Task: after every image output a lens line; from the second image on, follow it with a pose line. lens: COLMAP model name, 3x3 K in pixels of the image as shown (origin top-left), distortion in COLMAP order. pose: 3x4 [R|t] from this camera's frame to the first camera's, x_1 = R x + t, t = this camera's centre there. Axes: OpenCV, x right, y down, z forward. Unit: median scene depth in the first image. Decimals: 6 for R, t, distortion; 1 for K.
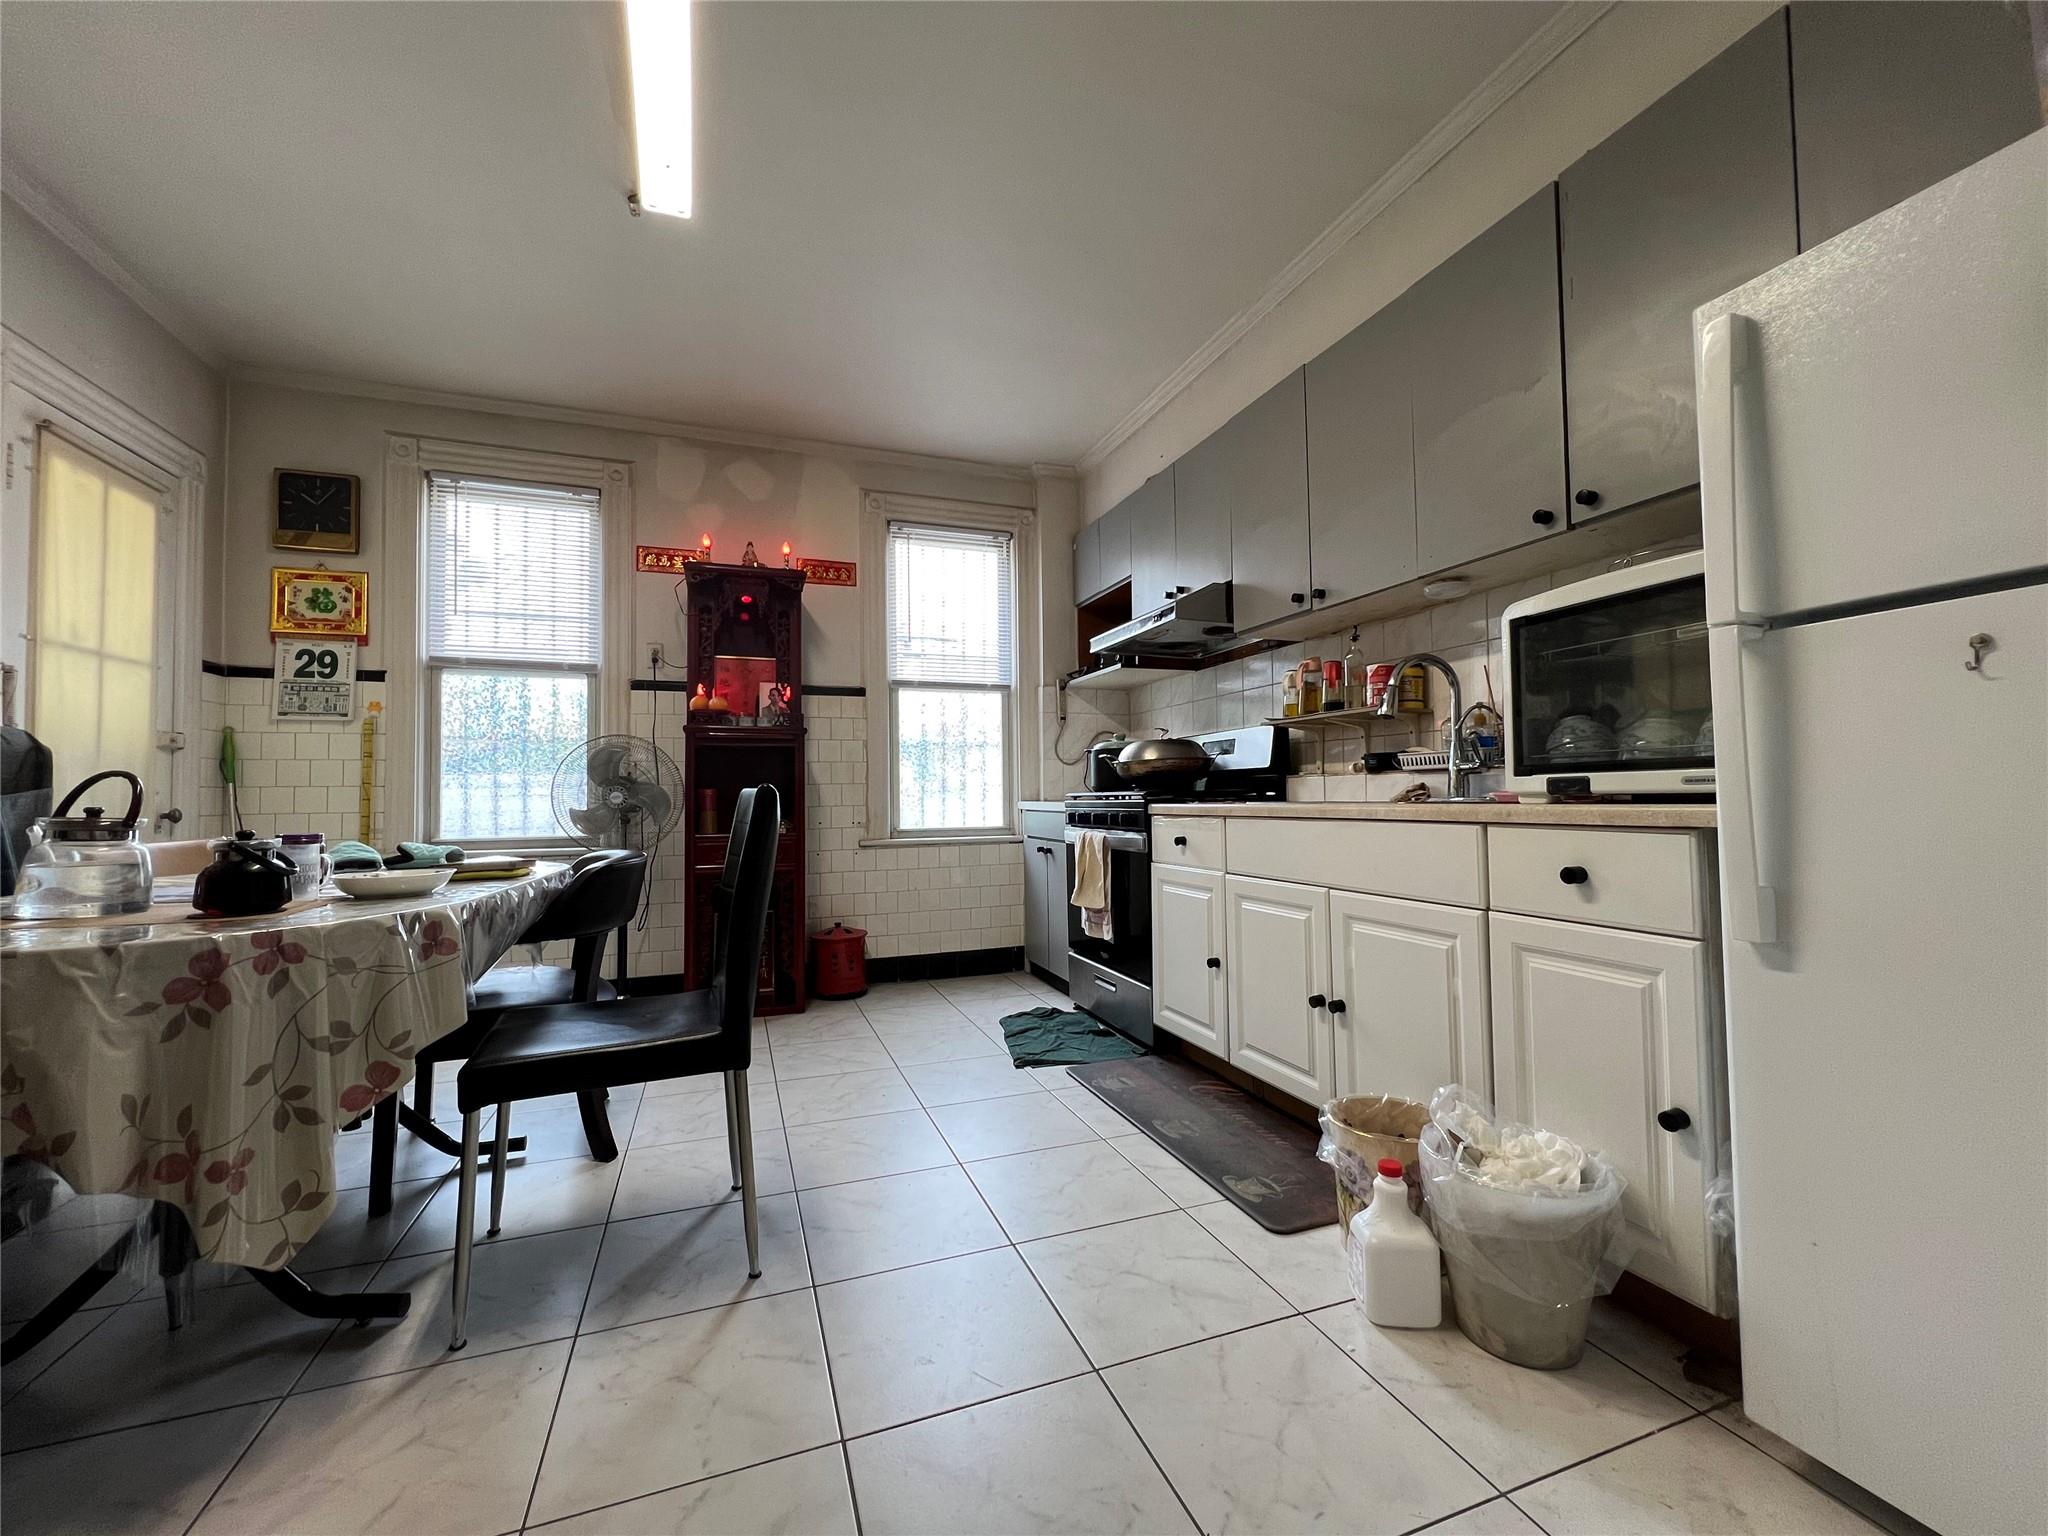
lens RADIAL K [[819.9, 0, 1024.0], [0, 819.9, 768.0], [0, 0, 1]] dist [0.000046, 0.000023]
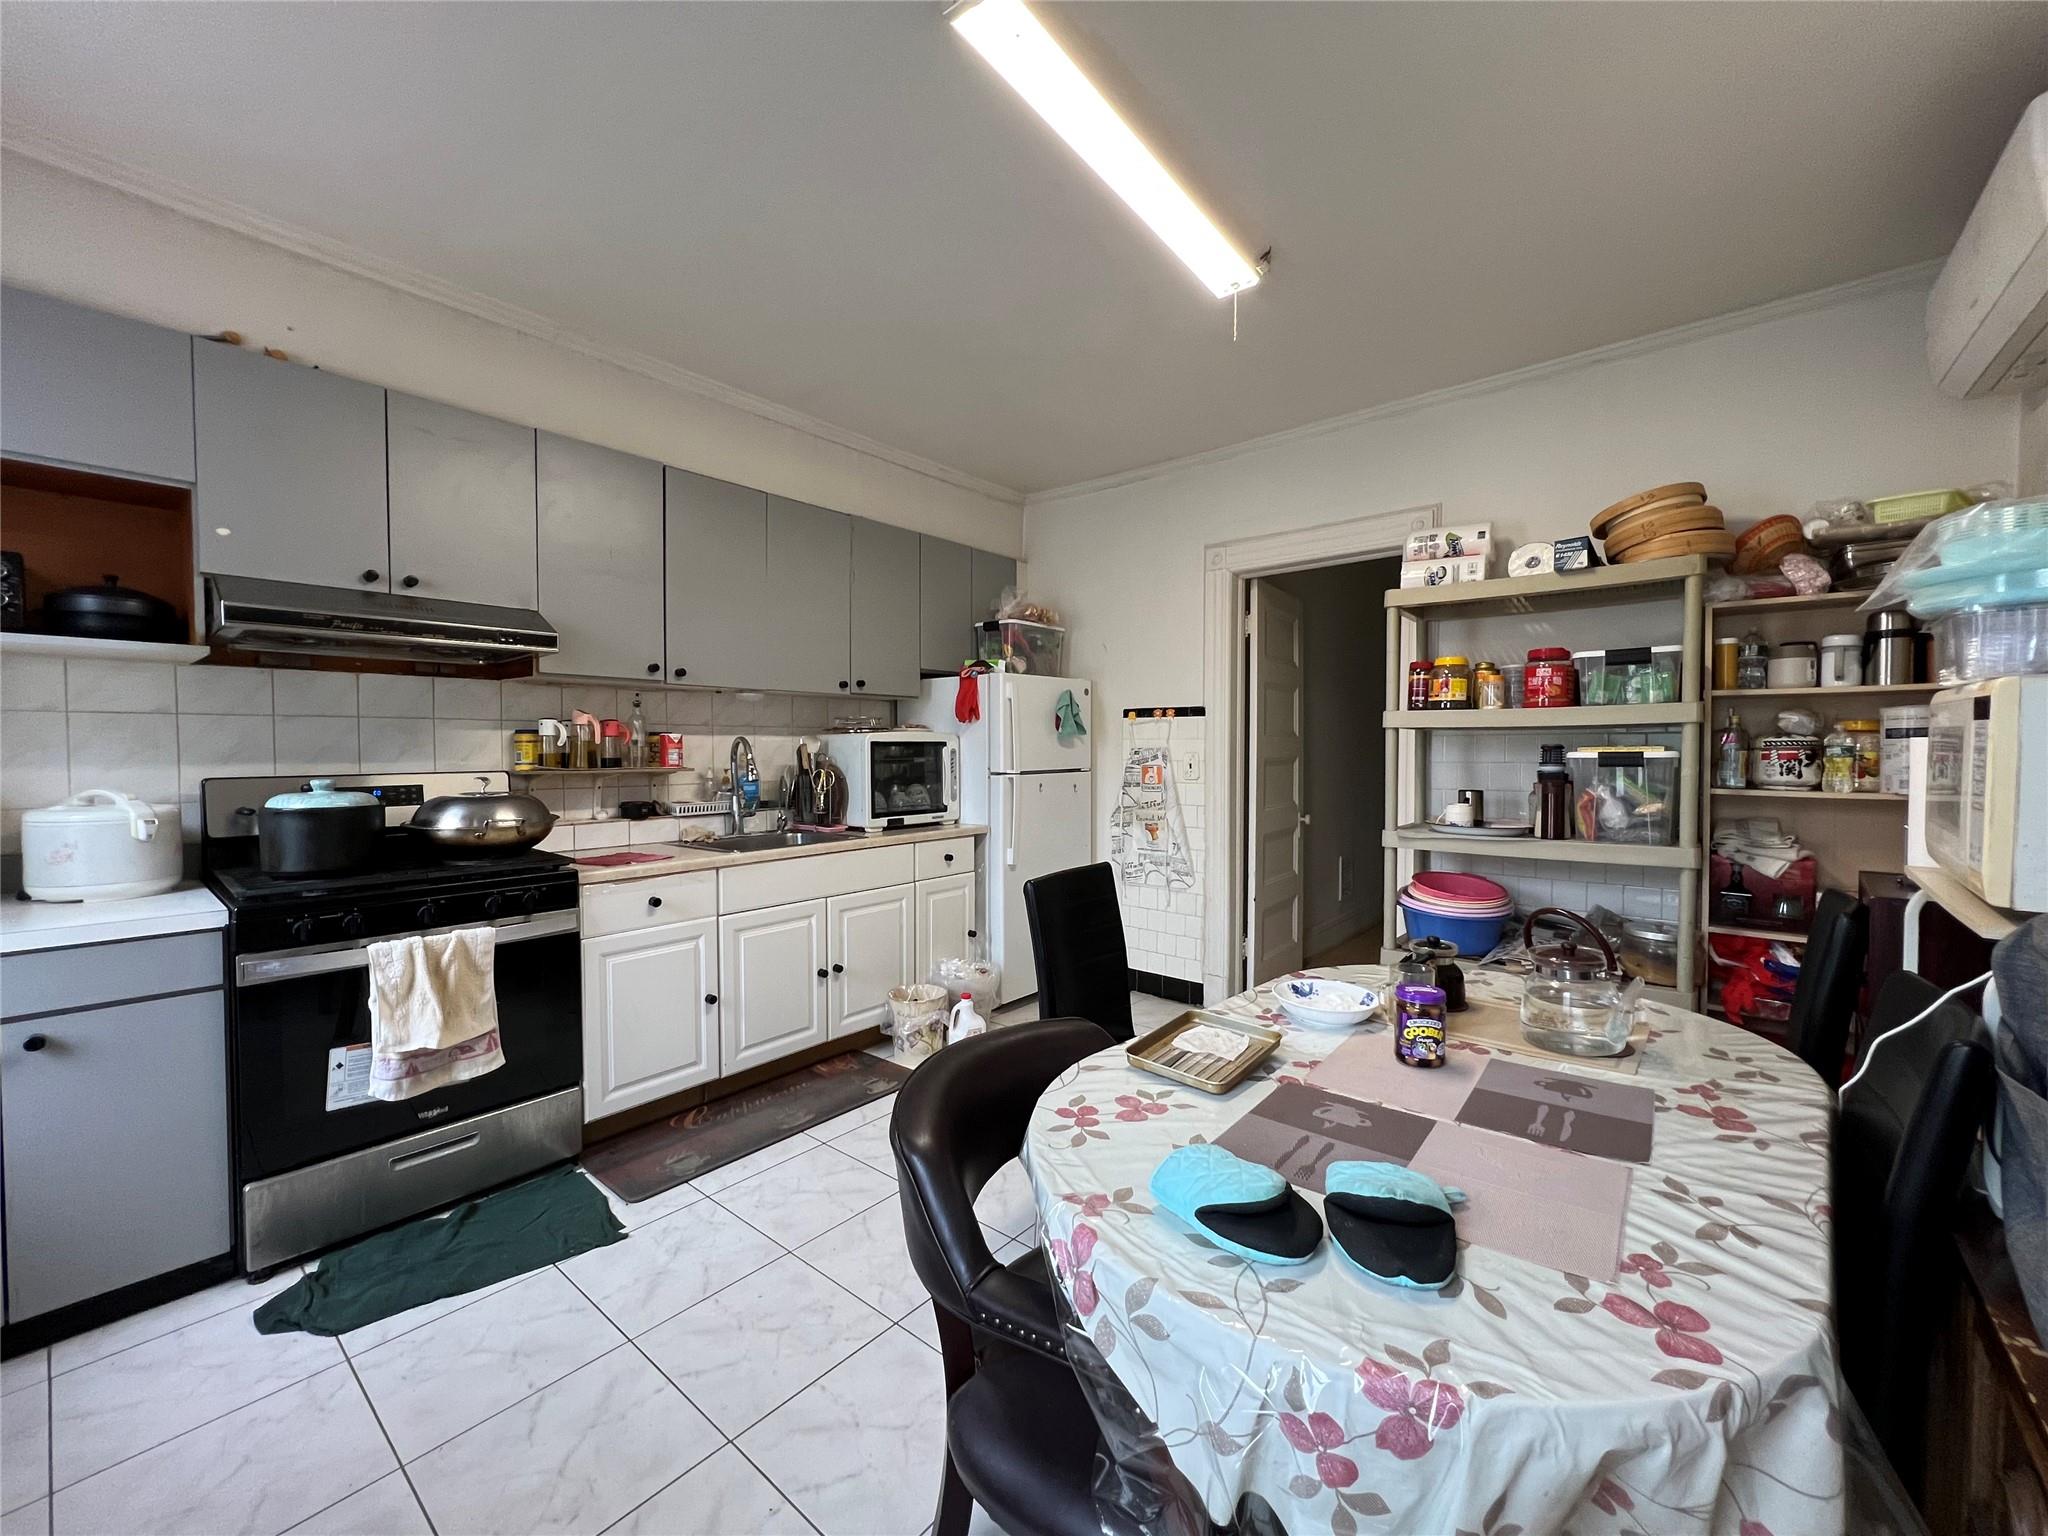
lens RADIAL K [[819.9, 0, 1024.0], [0, 819.9, 768.0], [0, 0, 1]] dist [0.000046, 0.000023]
pose [[-0.499906, -0.017253, 0.865908, -0.952280], [-0.025425, 0.999663, 0.005239, -0.096681], [-0.865706, -0.019397, -0.500176, 1.199529]]
